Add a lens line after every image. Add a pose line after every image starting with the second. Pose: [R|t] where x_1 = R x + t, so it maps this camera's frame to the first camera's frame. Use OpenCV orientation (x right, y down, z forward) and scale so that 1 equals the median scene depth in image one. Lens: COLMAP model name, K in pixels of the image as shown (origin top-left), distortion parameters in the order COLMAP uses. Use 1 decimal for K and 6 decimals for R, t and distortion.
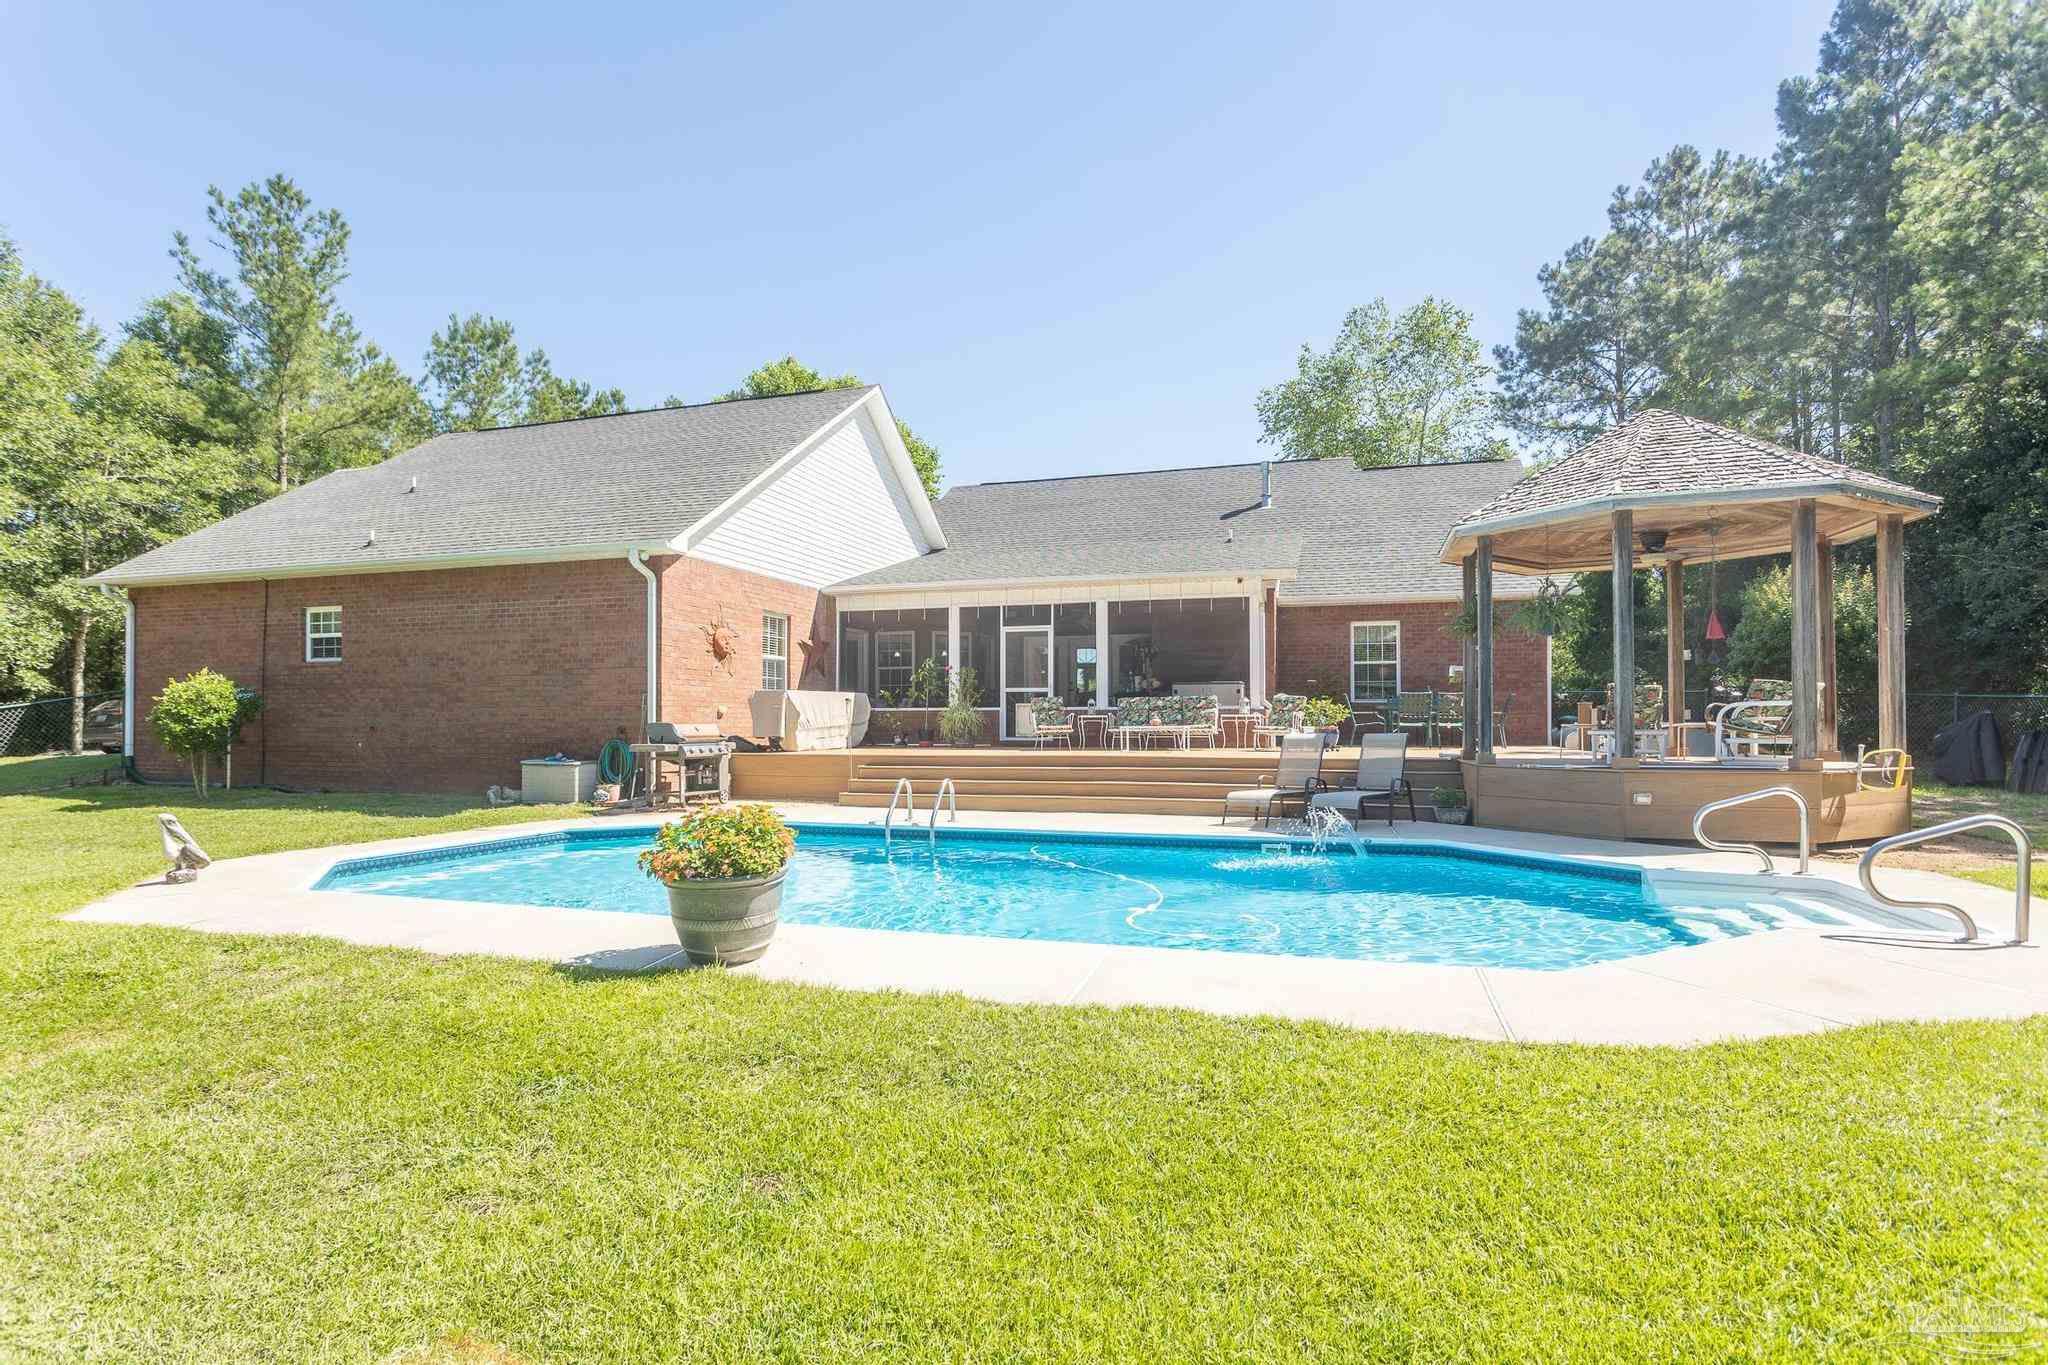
lens RADIAL K [[990.4, 0, 1023.2], [0, 990.4, 697.3], [0, 0, 1]] dist [0.001043, -0.000582]
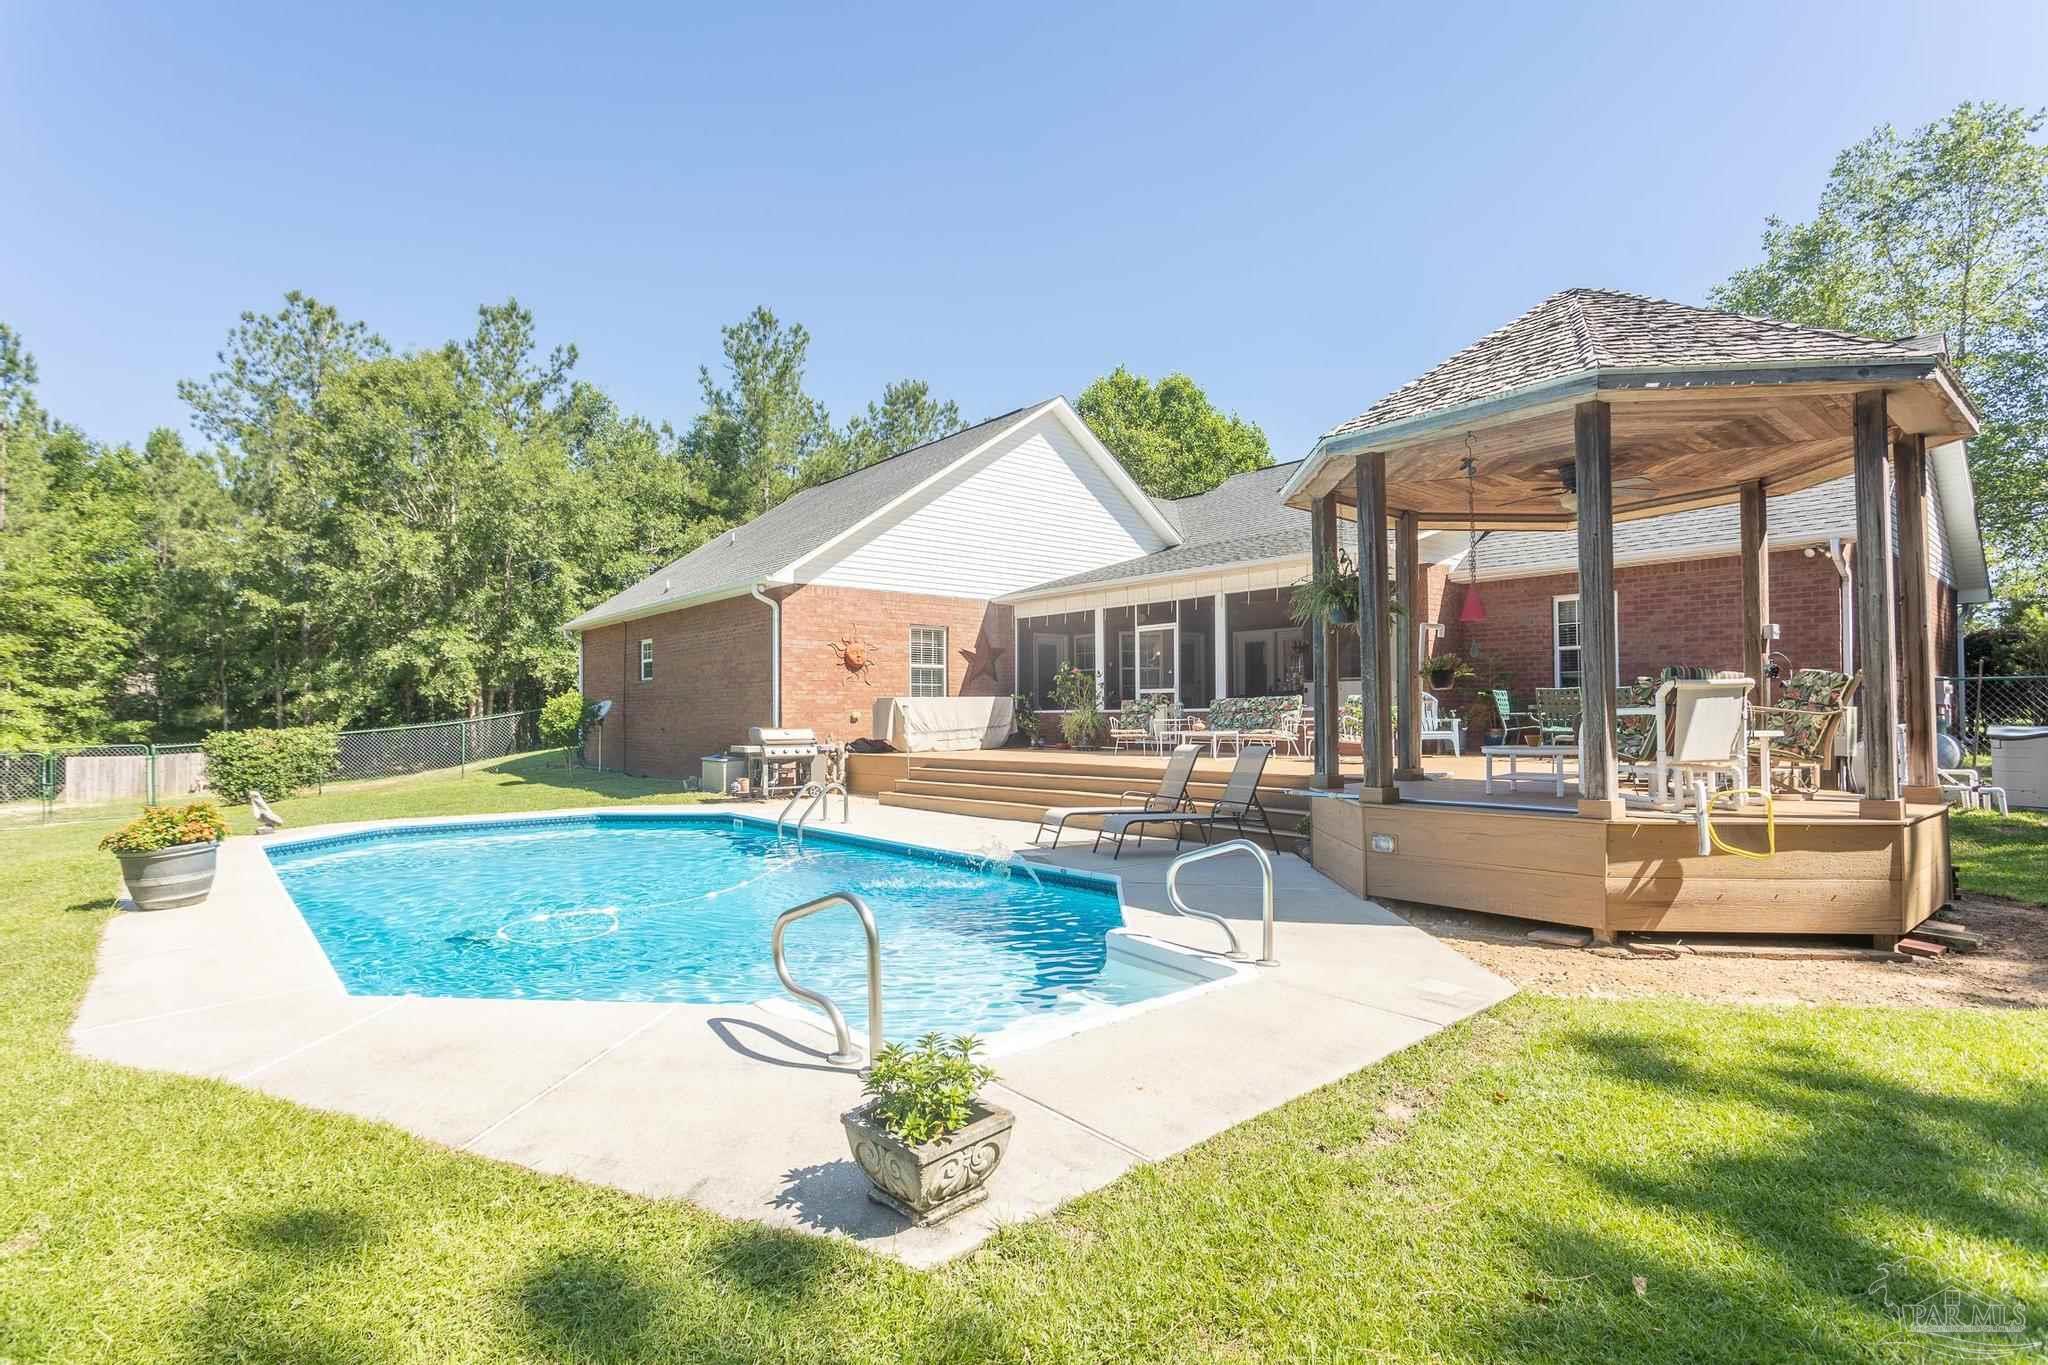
lens RADIAL K [[990.4, 0, 1025.2], [0, 990.4, 684.7], [0, 0, 1]] dist [0.001043, -0.000582]
pose [[0.844363, -0.020103, -0.535394, 0.419645], [0.018084, 0.999796, -0.009021, -0.007457], [0.535466, -0.002065, 0.844554, 0.125037]]
